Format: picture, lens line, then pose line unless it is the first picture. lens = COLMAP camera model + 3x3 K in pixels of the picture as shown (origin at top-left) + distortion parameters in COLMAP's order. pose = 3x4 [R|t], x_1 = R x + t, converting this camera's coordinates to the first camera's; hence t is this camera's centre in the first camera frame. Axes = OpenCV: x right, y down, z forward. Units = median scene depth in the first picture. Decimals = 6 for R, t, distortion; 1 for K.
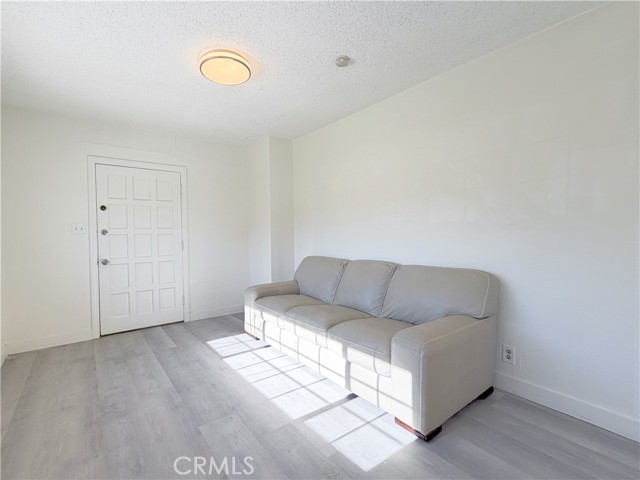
lens RADIAL K [[304.4, 0, 322.9], [0, 304.4, 251.0], [0, 0, 1]] dist [-0.007038, 0.000660]
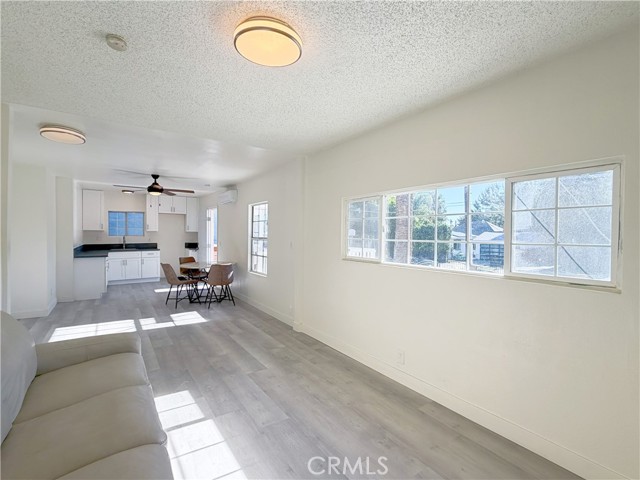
lens RADIAL K [[304.4, 0, 321.8], [0, 304.4, 239.3], [0, 0, 1]] dist [-0.007038, 0.000660]
pose [[-0.998193, 0.002240, 0.060042, -0.450083], [0.006438, 0.997539, 0.069821, -0.167731], [-0.059738, 0.070082, -0.995751, 1.579716]]
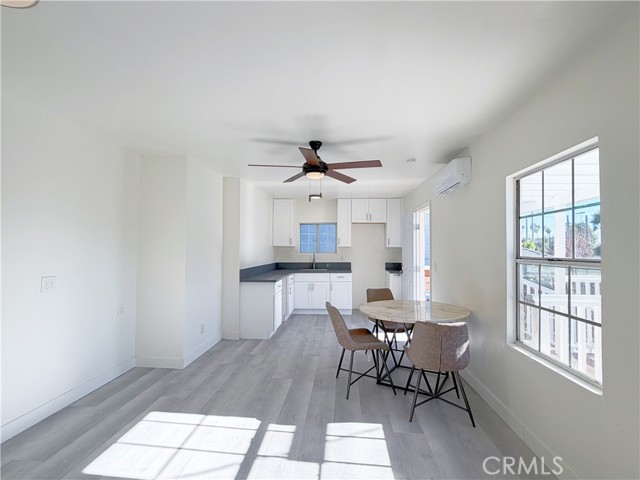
lens RADIAL K [[304.4, 0, 320.4], [0, 304.4, 242.1], [0, 0, 1]] dist [-0.007038, 0.000660]
pose [[-0.739097, 0.024183, 0.673165, 0.063697], [0.038596, 0.999234, 0.006479, -0.096486], [-0.672492, 0.030770, -0.739464, 0.326522]]
